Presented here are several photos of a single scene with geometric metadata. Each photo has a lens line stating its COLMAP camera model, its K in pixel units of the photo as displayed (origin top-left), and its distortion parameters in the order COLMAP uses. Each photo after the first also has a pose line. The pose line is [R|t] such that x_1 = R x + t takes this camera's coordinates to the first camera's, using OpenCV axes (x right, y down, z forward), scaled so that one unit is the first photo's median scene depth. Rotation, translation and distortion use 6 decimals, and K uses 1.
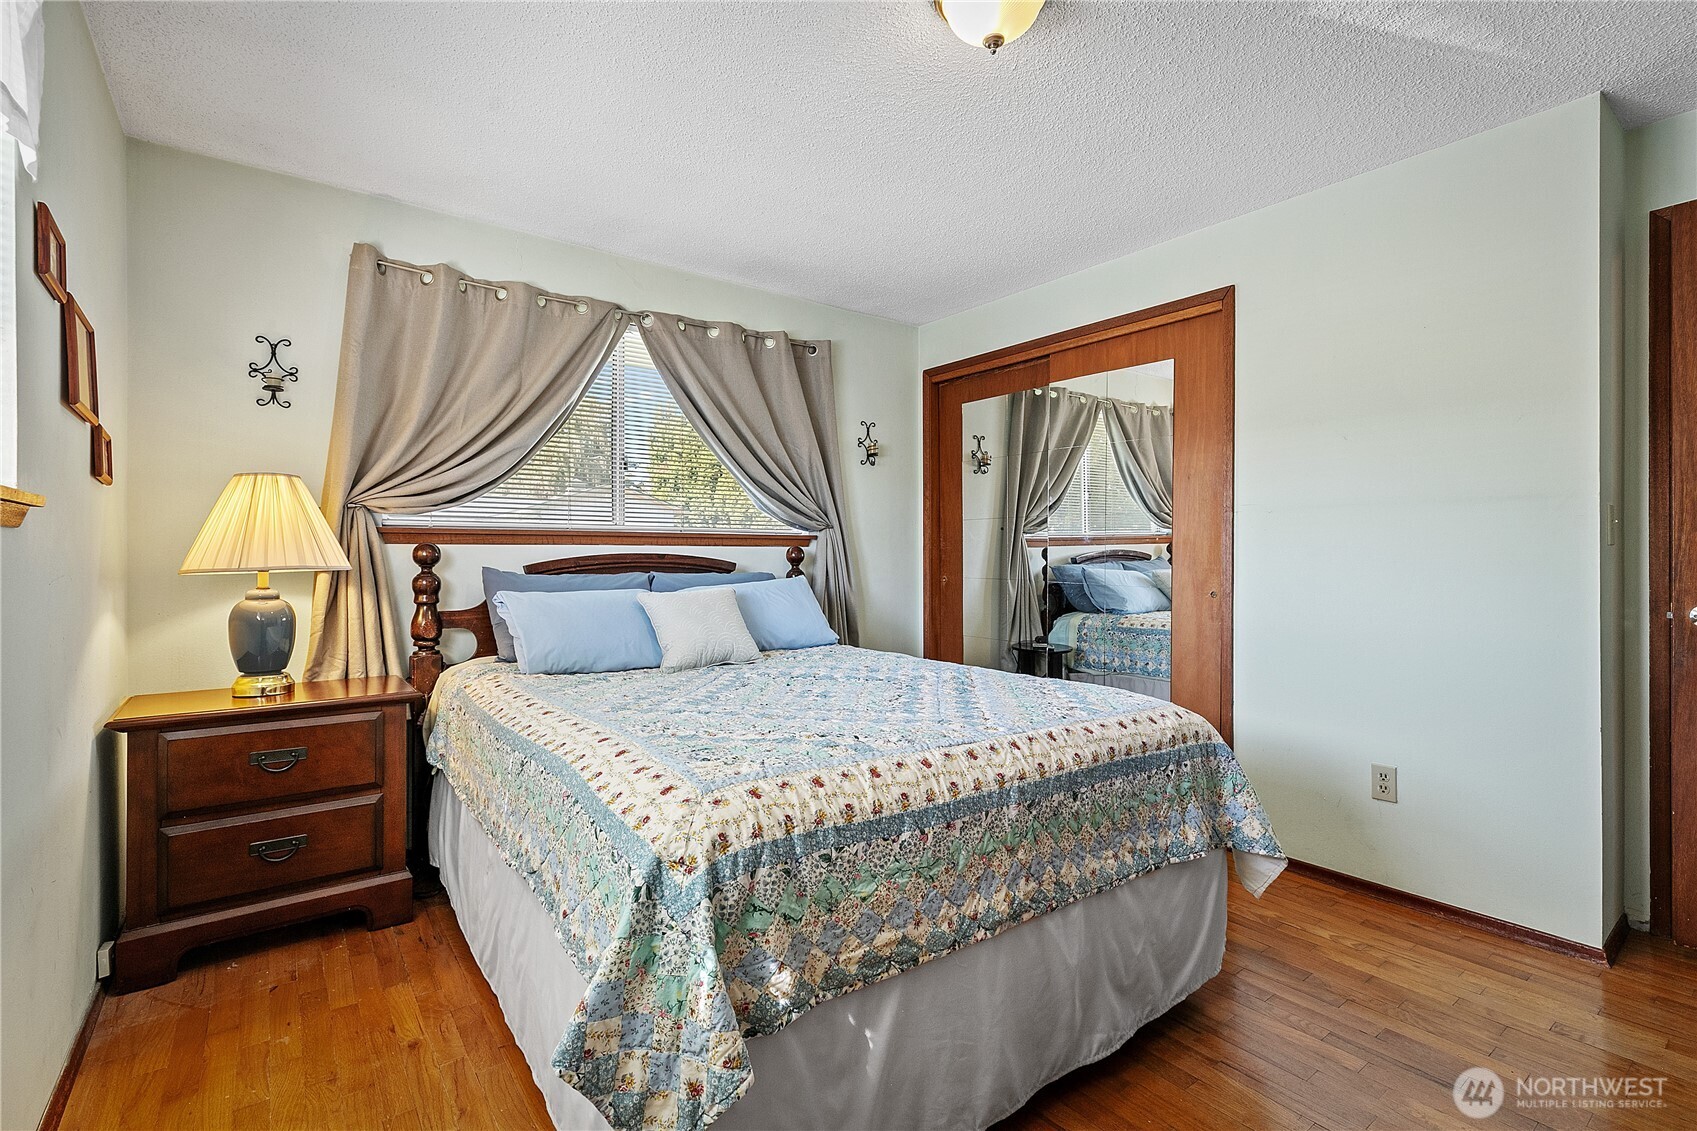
lens RADIAL K [[769.6, 0, 855.1], [0, 769.6, 563.9], [0, 0, 1]] dist [0.002676, -0.000225]
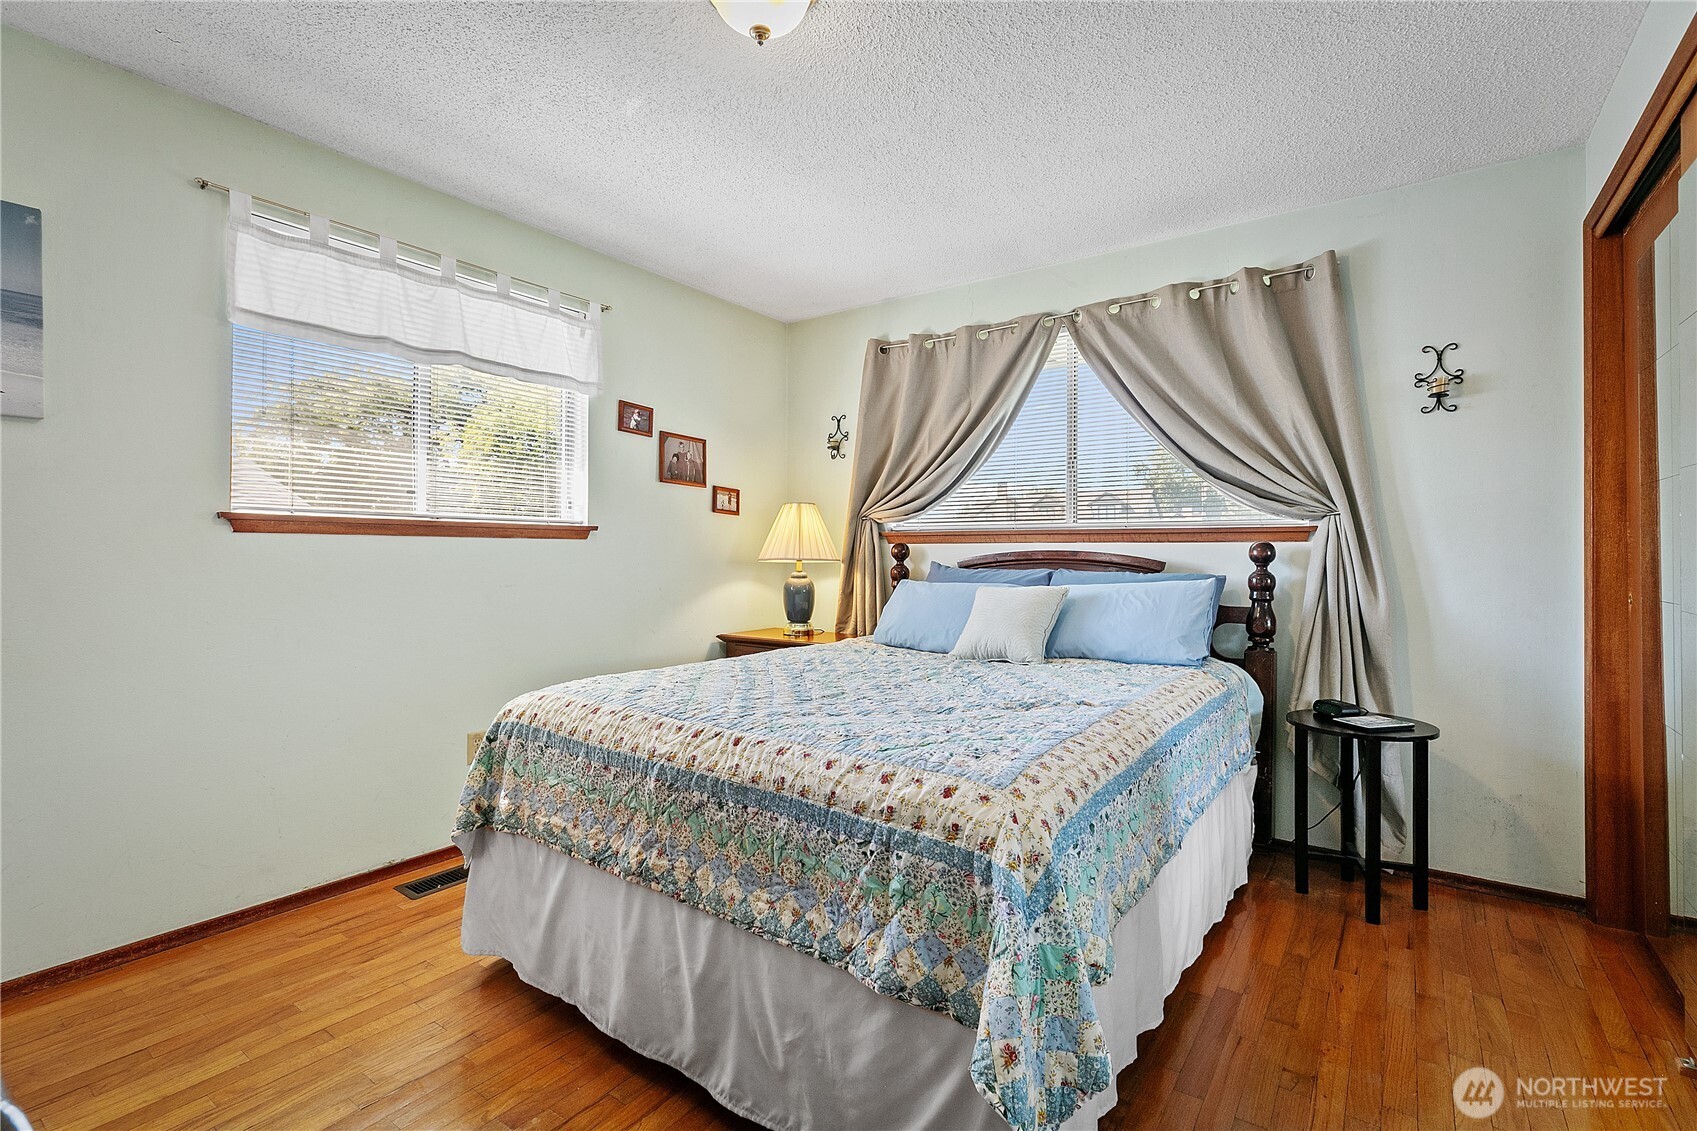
lens RADIAL K [[769.6, 0, 855.1], [0, 769.6, 563.9], [0, 0, 1]] dist [0.002676, -0.000225]
pose [[0.301759, 0.014659, -0.953271, 0.735953], [-0.013462, 0.999848, 0.011114, -0.003948], [0.953289, 0.009479, 0.301911, 0.520987]]
